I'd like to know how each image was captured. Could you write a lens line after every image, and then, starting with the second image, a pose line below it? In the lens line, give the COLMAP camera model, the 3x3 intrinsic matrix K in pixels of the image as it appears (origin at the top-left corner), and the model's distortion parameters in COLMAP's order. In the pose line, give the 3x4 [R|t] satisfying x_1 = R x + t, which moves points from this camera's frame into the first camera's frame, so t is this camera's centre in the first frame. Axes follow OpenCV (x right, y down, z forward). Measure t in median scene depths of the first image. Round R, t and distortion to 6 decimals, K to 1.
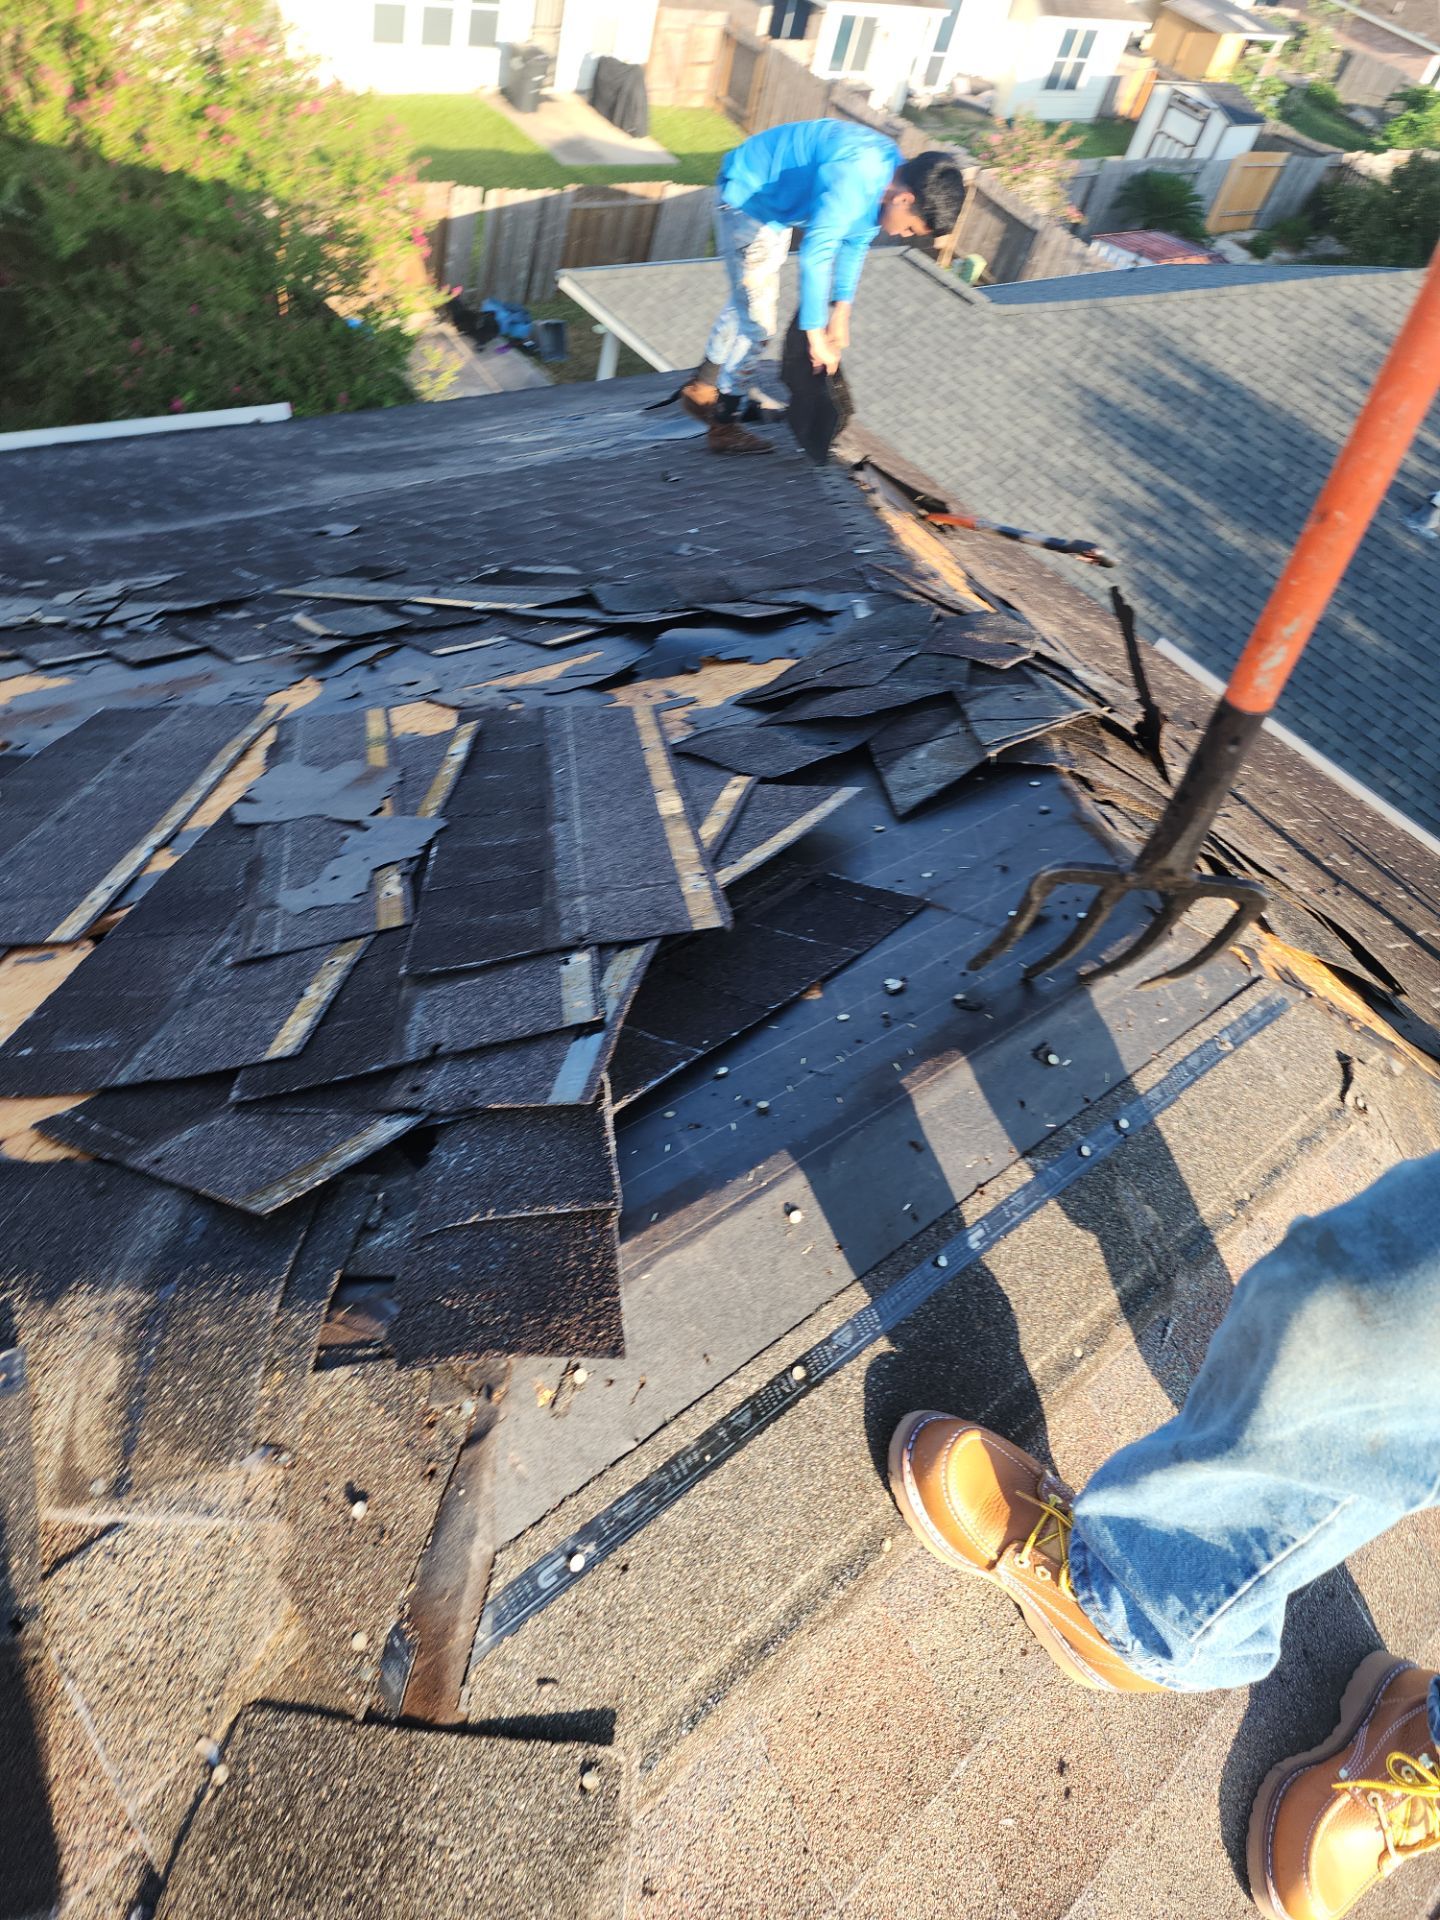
lens RADIAL K [[1302.6, 0, 736.0], [0, 1302.6, 947.5], [0, 0, 1]] dist [0.090224, -0.080467]
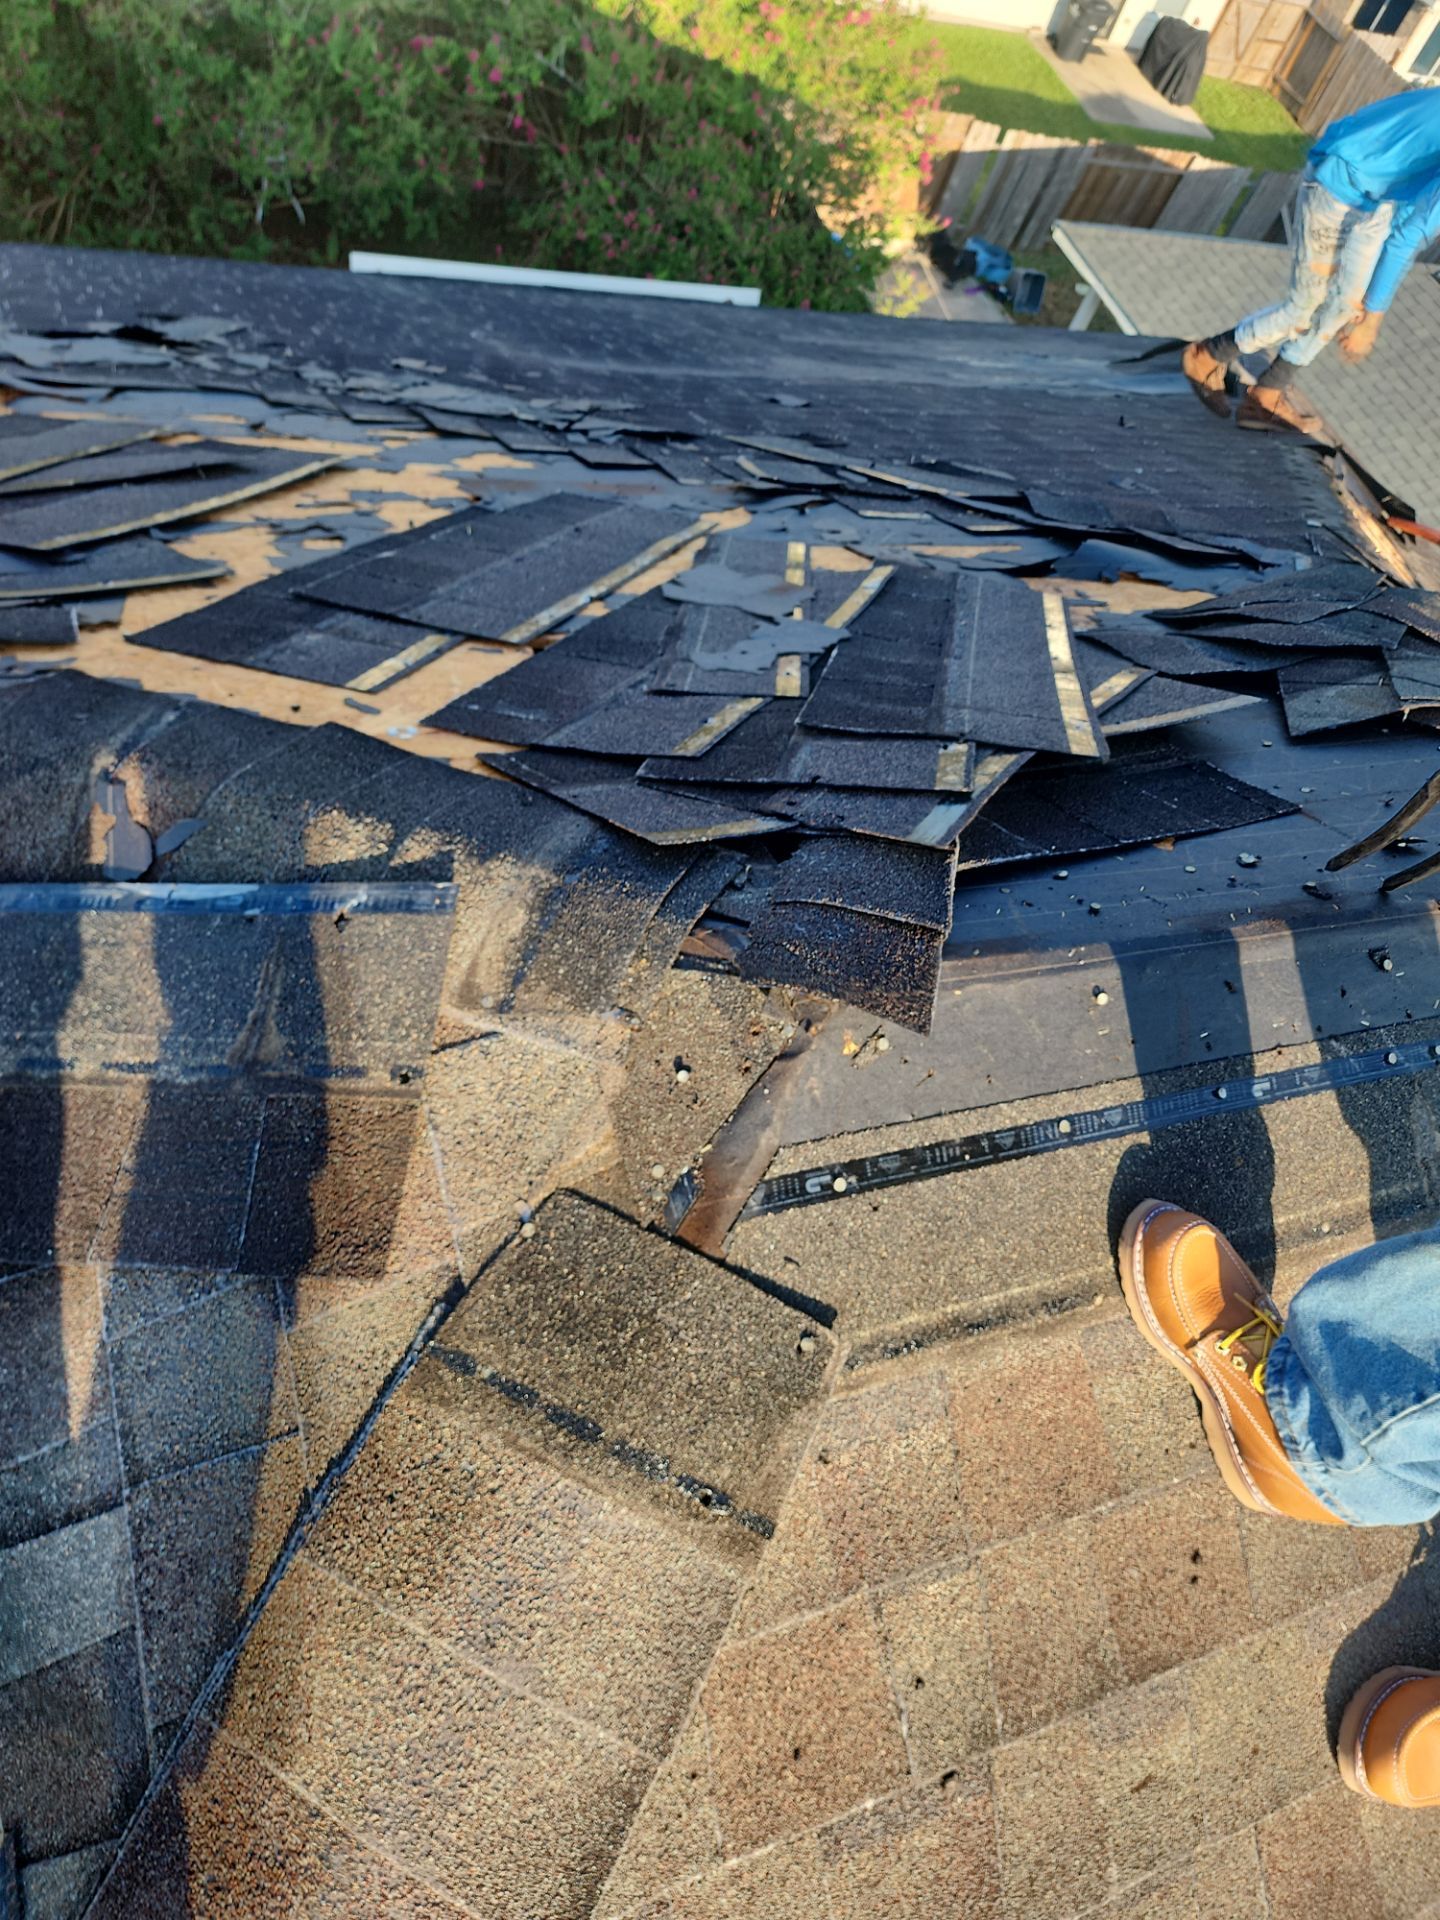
lens RADIAL K [[1373.1, 0, 720.0], [0, 1373.1, 960.0], [0, 0, 1]] dist [0.060526, -0.081522]
pose [[0.934715, 0.292883, -0.201315, -0.023436], [-0.289779, 0.956016, 0.045401, 0.176881], [0.205757, 0.015900, 0.978474, -0.143181]]
